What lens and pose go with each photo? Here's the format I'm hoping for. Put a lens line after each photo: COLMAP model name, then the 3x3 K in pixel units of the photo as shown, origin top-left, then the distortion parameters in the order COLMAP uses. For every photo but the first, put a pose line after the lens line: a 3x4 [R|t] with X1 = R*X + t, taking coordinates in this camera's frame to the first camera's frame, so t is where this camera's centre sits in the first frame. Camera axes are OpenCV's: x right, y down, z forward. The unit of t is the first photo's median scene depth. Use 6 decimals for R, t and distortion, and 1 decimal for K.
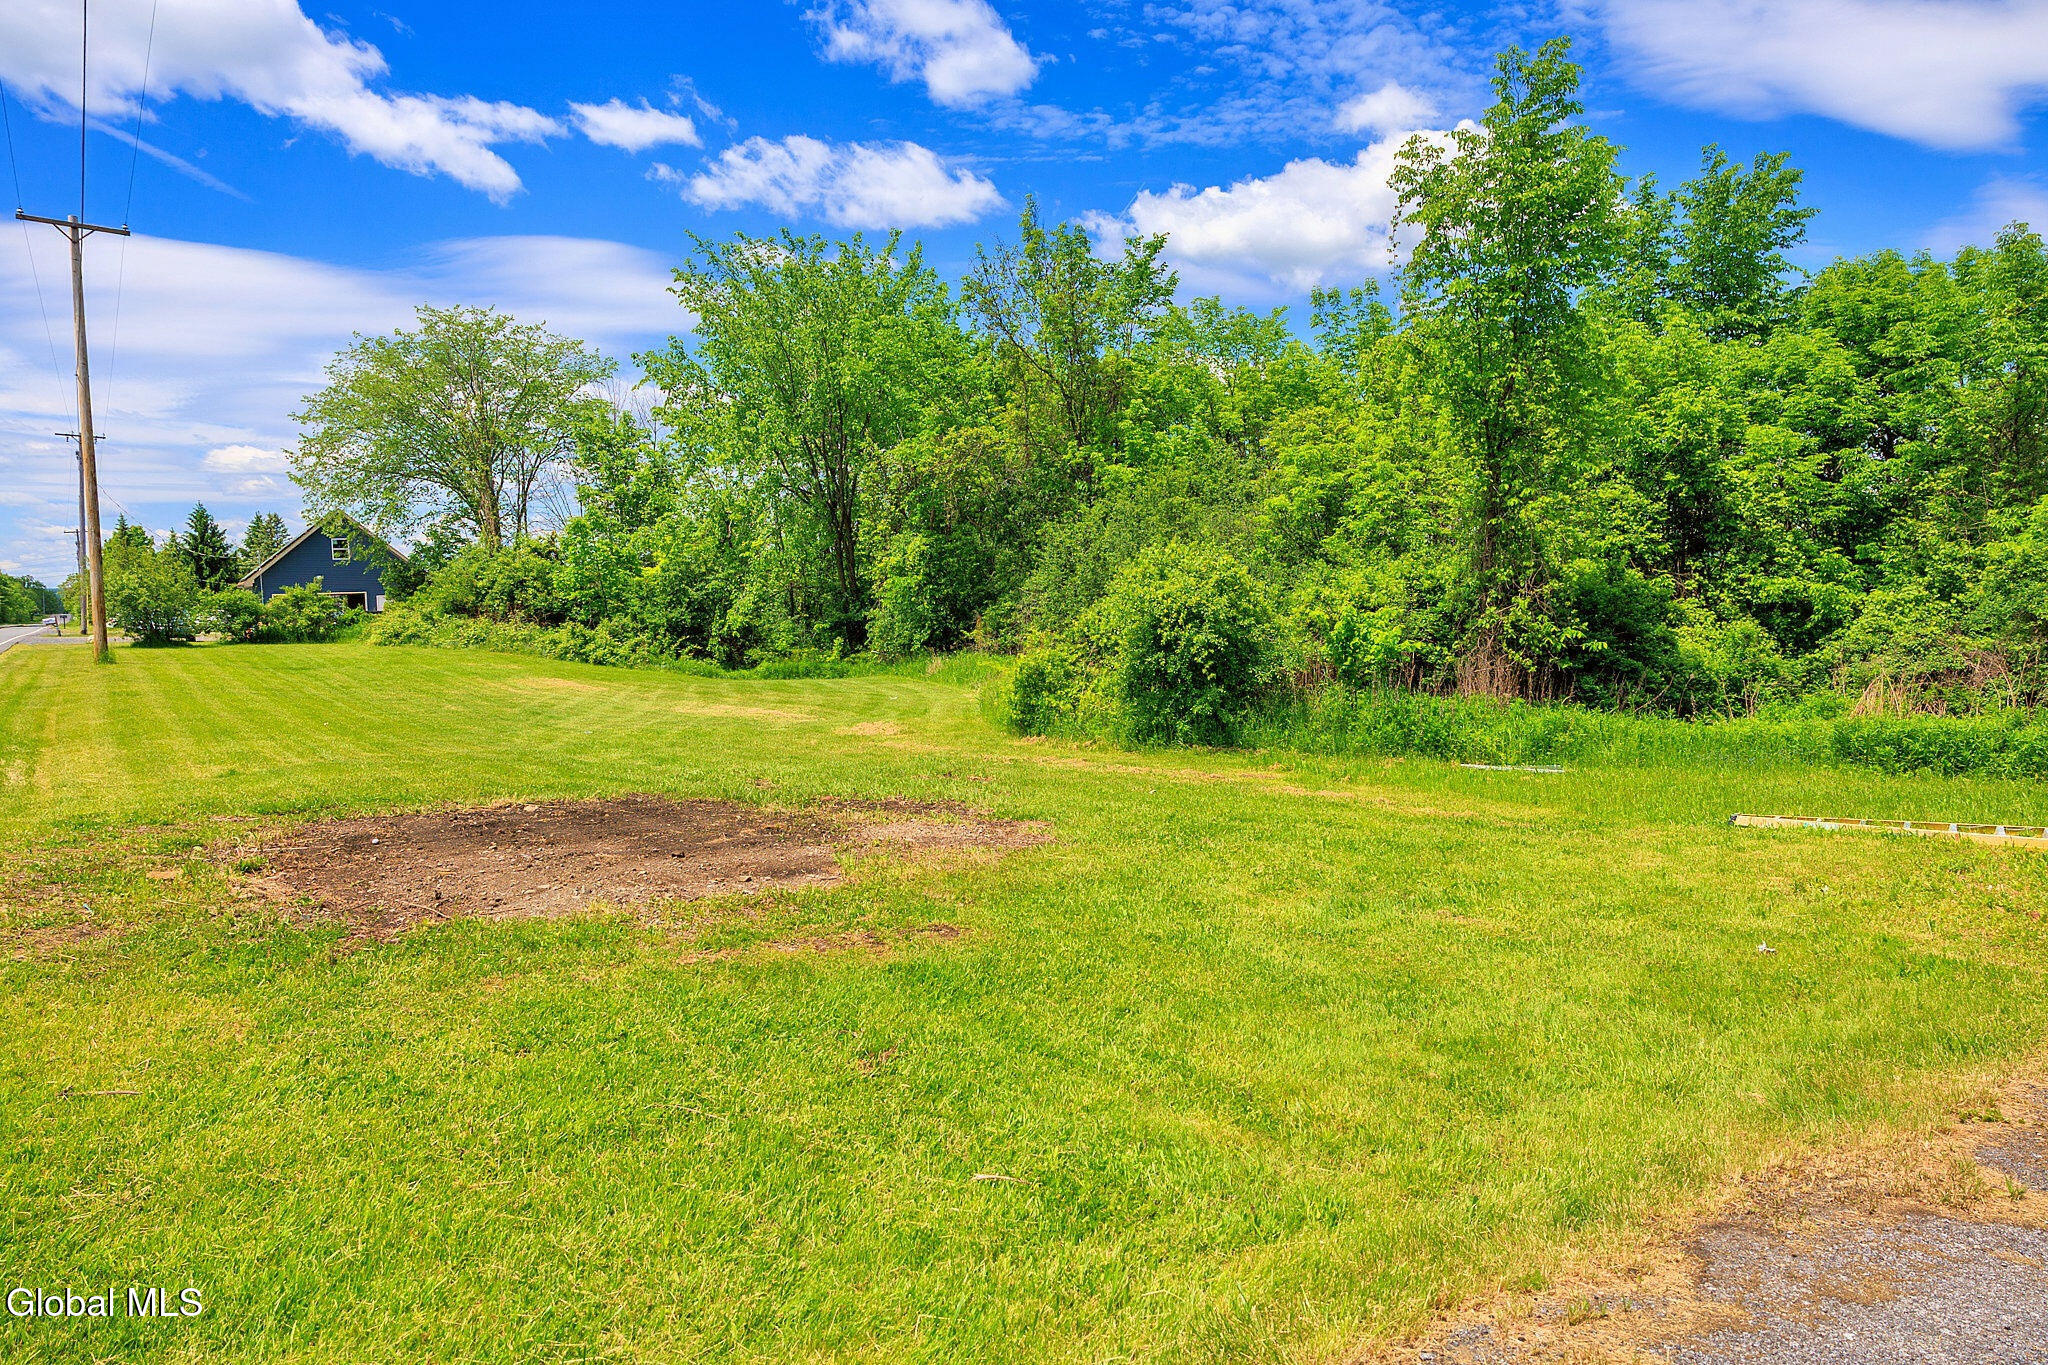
lens RADIAL K [[1381.5, 0, 1024.0], [0, 1381.5, 682.5], [0, 0, 1]] dist [0.003224, 0.000053]
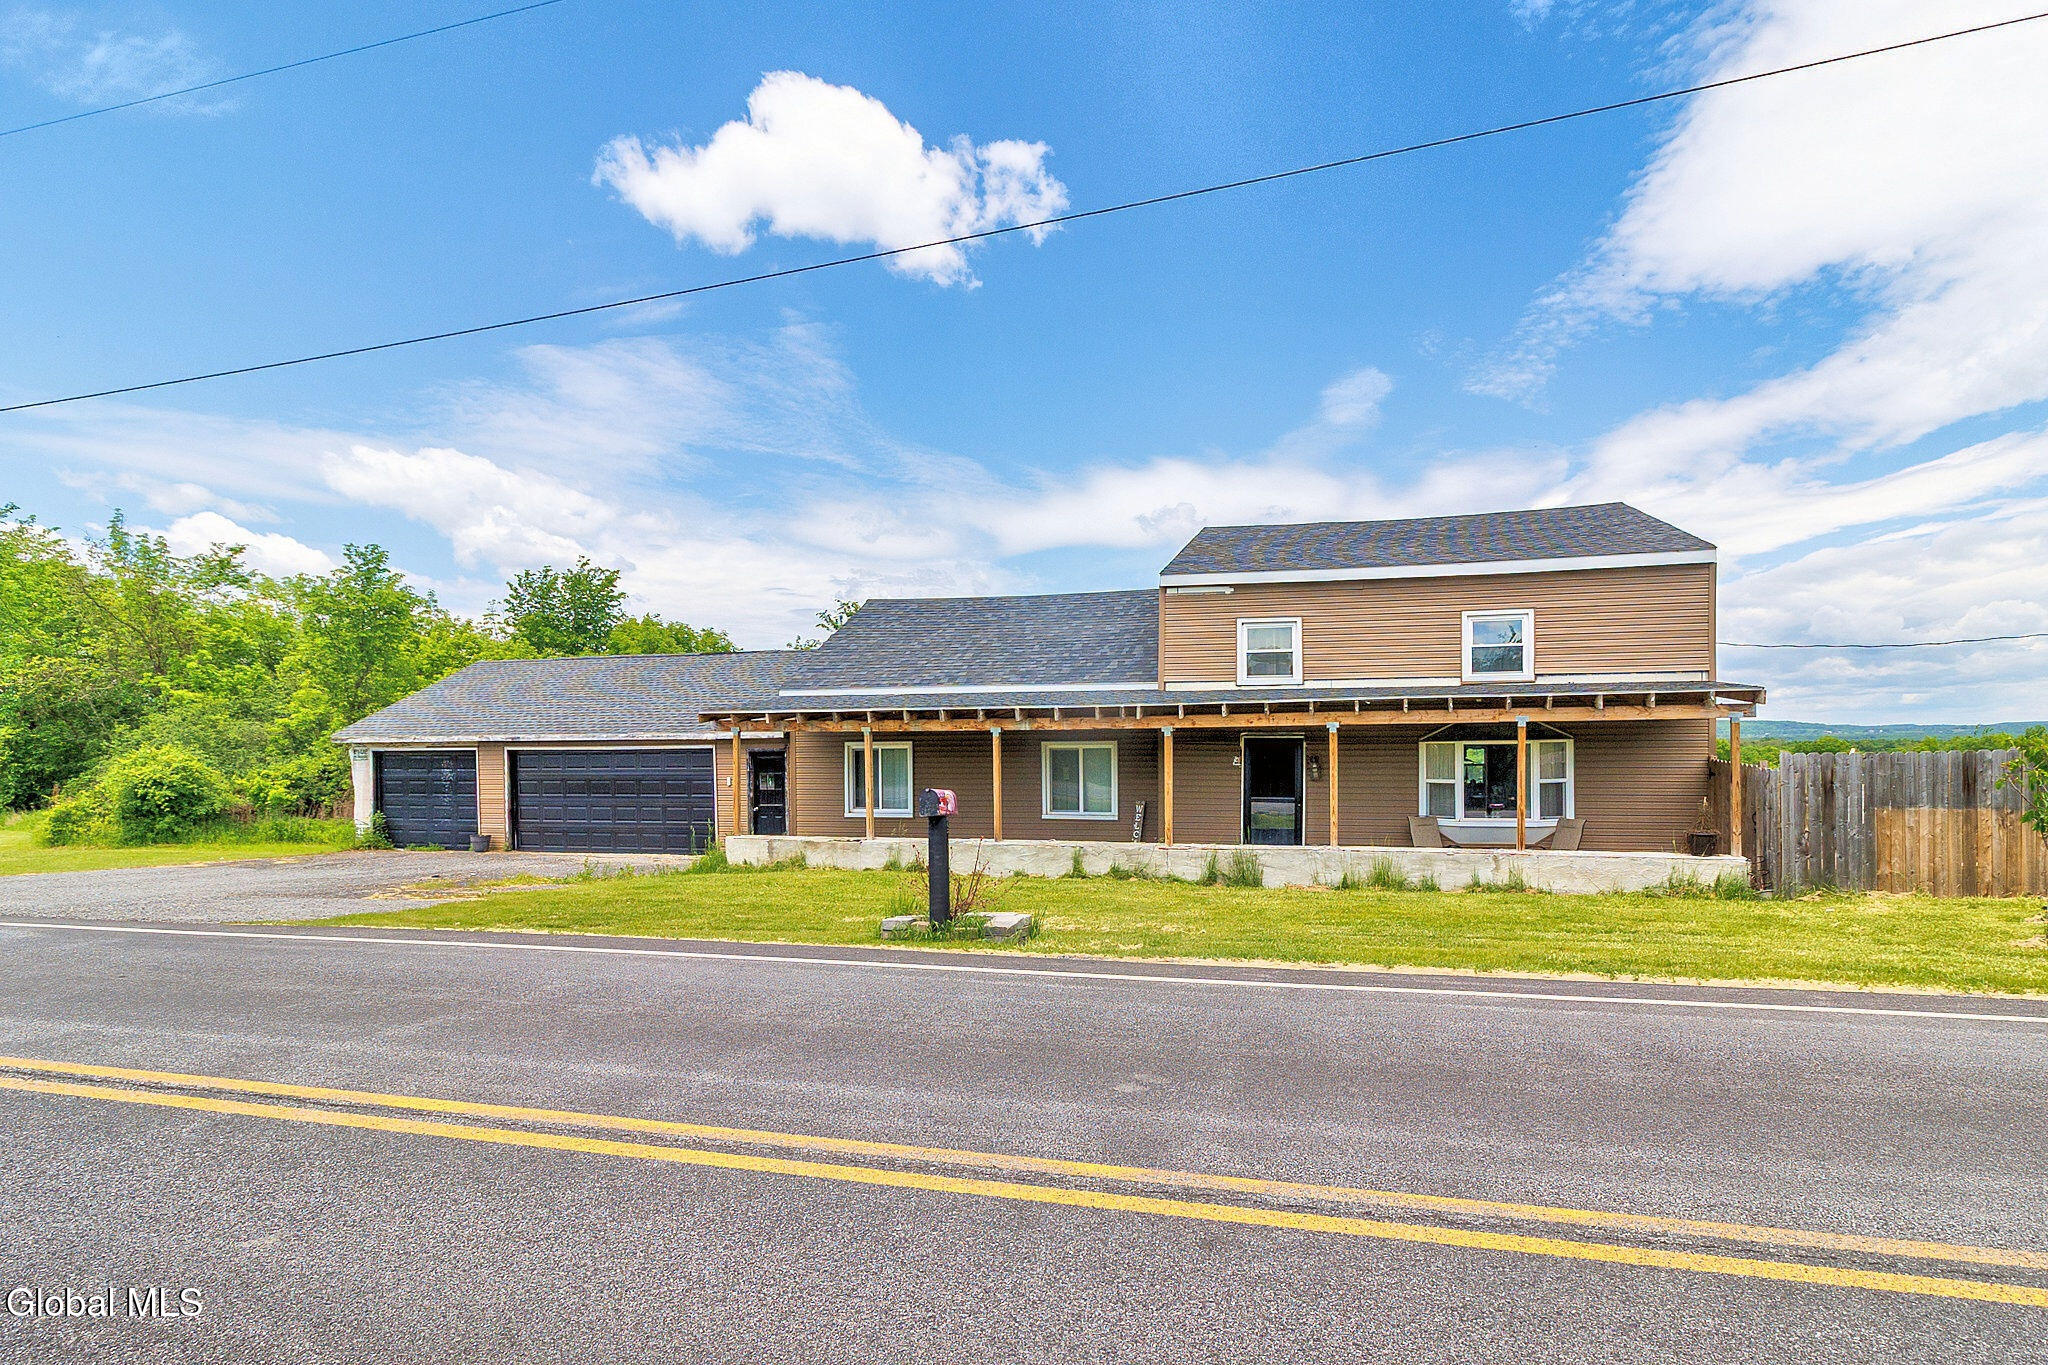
lens RADIAL K [[1024.1, 0, 1080.7], [0, 1024.1, 726.6], [0, 0, 1]] dist [0.004629, 0.000592]
pose [[0.760089, 0.037098, 0.648760, 0.113144], [0.032147, 0.995000, -0.094561, 0.040538], [-0.649024, 0.092730, 0.755095, -0.750071]]
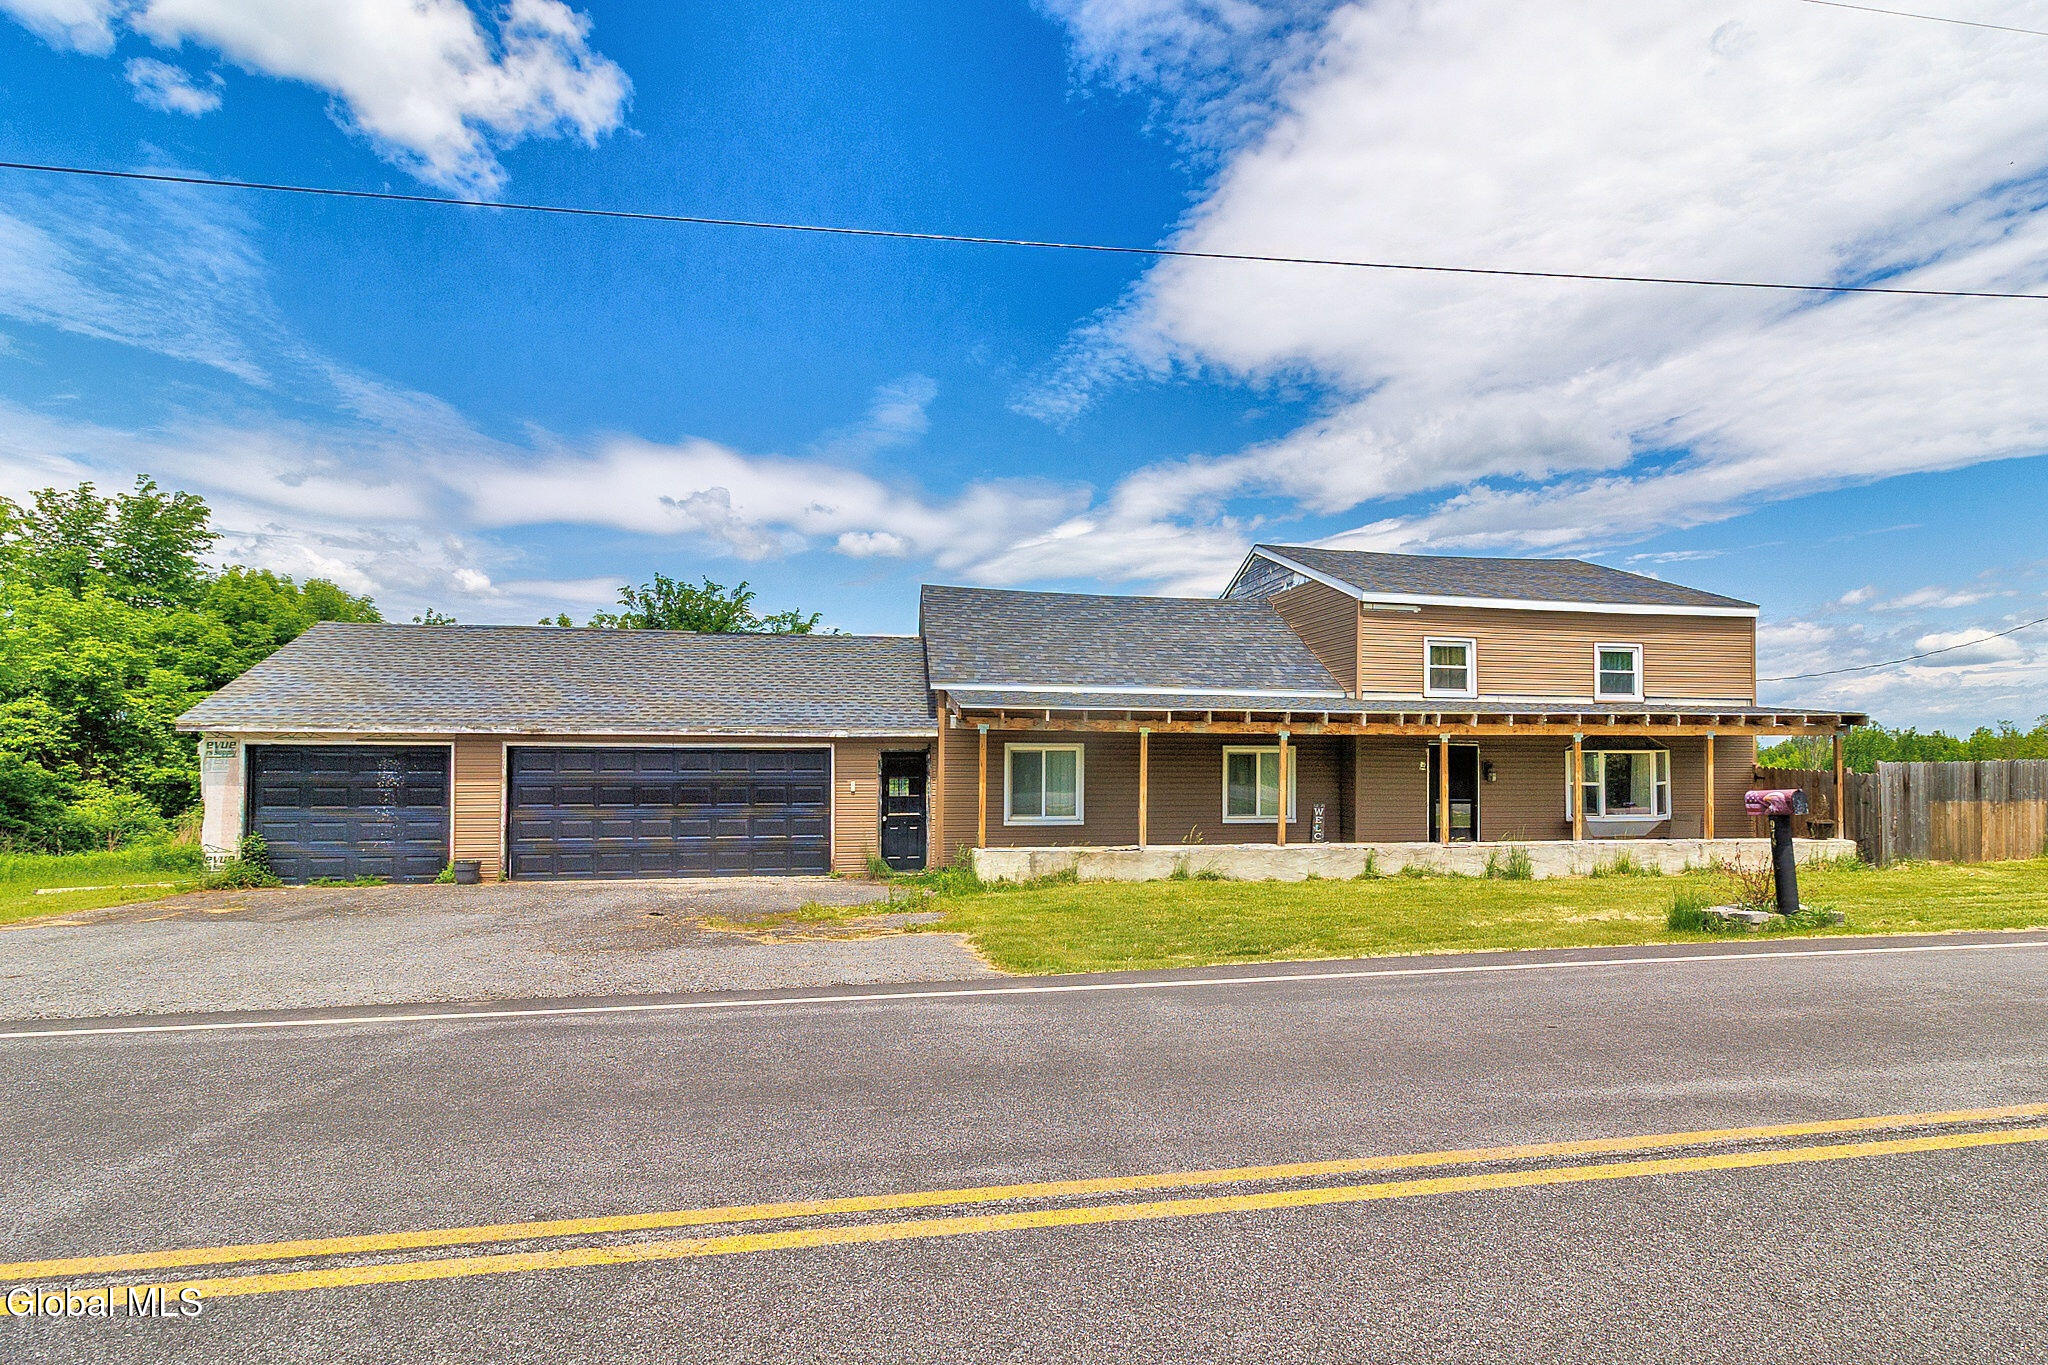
lens RADIAL K [[1018.2, 0, 1088.0], [0, 1018.2, 710.9], [0, 0, 1]] dist [0.000588, 0.000555]
pose [[0.391862, 0.068267, 0.917488, -0.110262], [0.050329, 0.994159, -0.095467, 0.023116], [-0.918647, 0.083586, 0.386137, -0.413204]]
